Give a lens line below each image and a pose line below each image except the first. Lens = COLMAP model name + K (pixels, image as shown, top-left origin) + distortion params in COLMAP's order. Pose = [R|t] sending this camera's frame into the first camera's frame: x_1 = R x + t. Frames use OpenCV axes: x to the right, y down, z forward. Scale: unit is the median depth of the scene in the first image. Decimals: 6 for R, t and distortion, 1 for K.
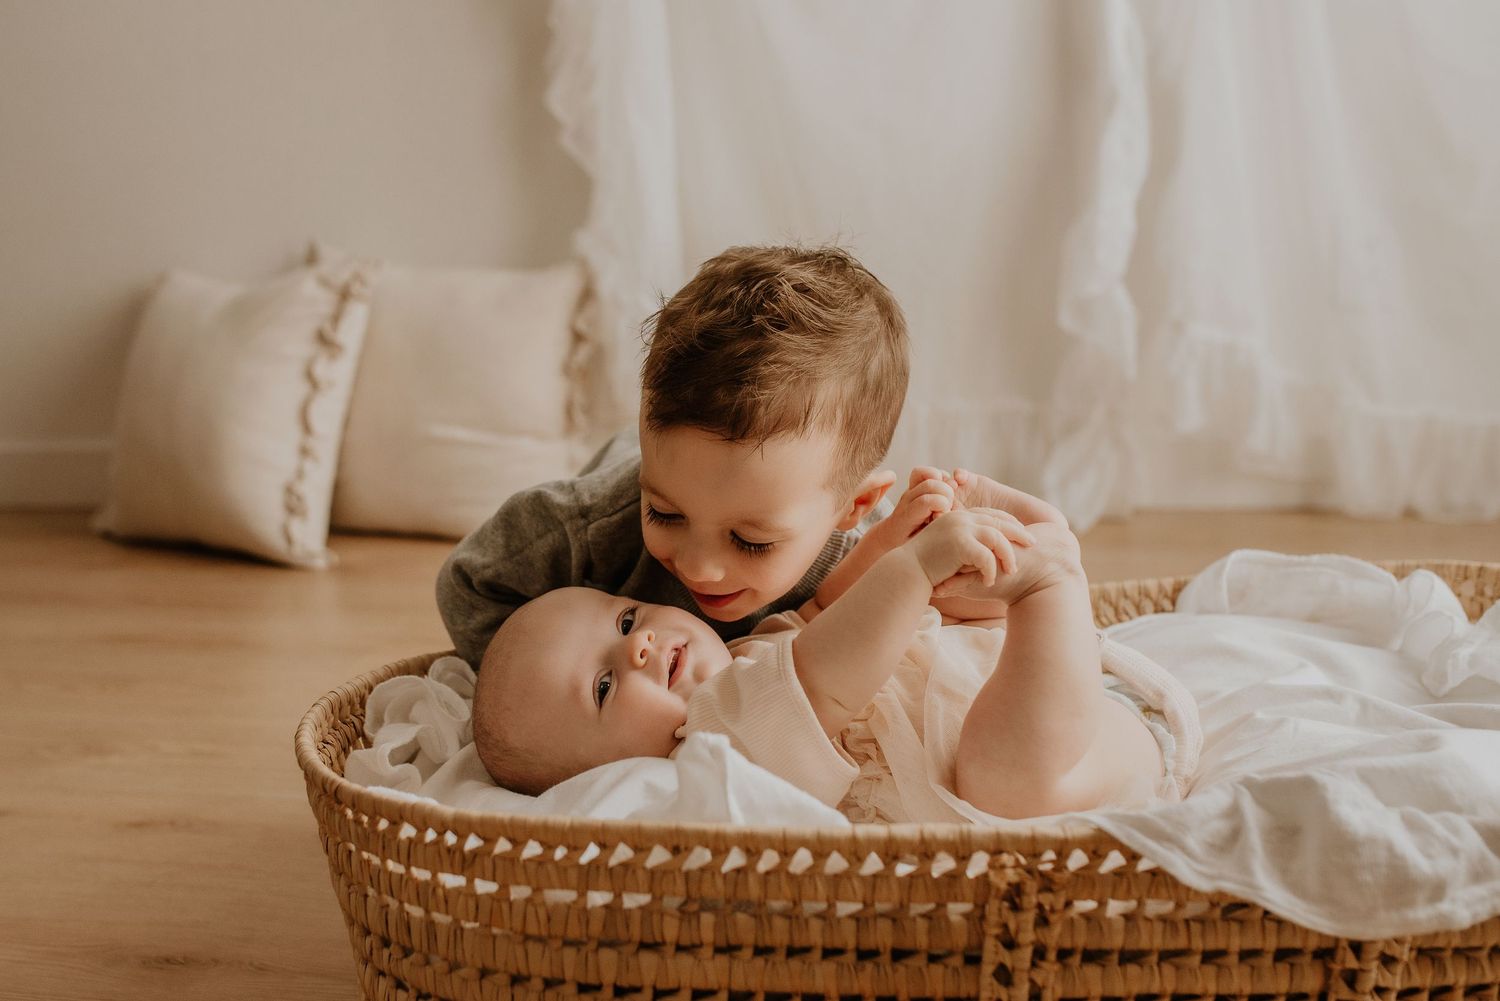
lens RADIAL K [[1664.9, 0, 733.0], [0, 1664.9, 514.9], [0, 0, 1]] dist [0.033207, 0.000000]
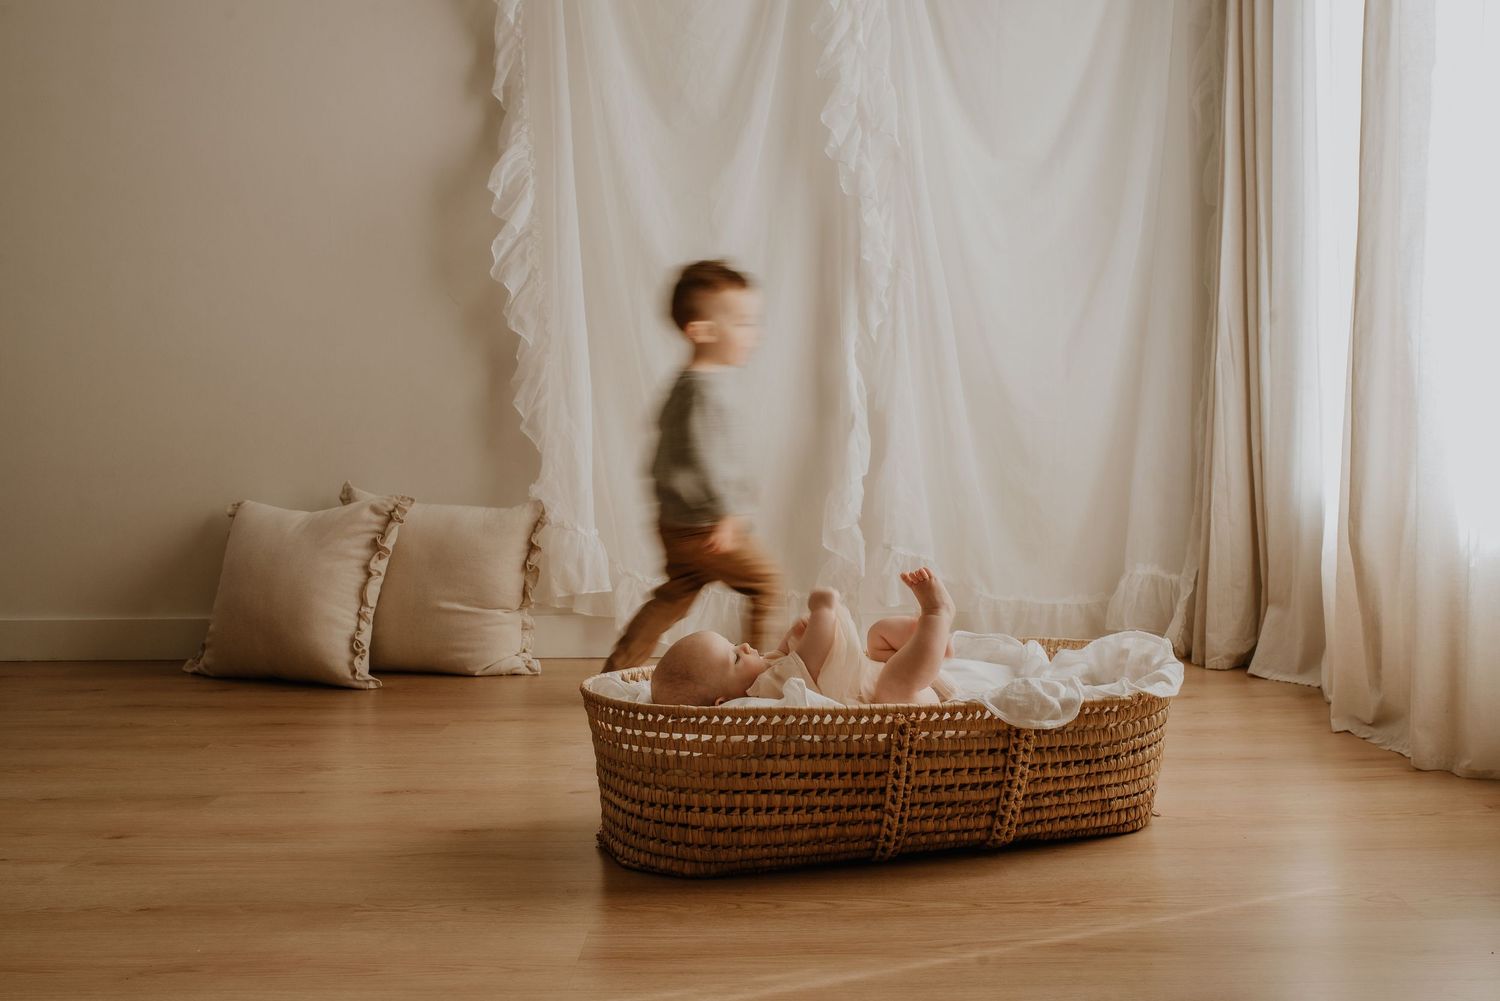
lens RADIAL K [[1664.9, 0, 759.9], [0, 1664.9, 512.8], [0, 0, 1]] dist [0.033207, 0.000000]
pose [[0.968520, 0.023601, 0.247813, -0.743953], [0.013092, 0.989289, -0.145382, 0.261666], [-0.248590, 0.144050, 0.957838, -1.631792]]
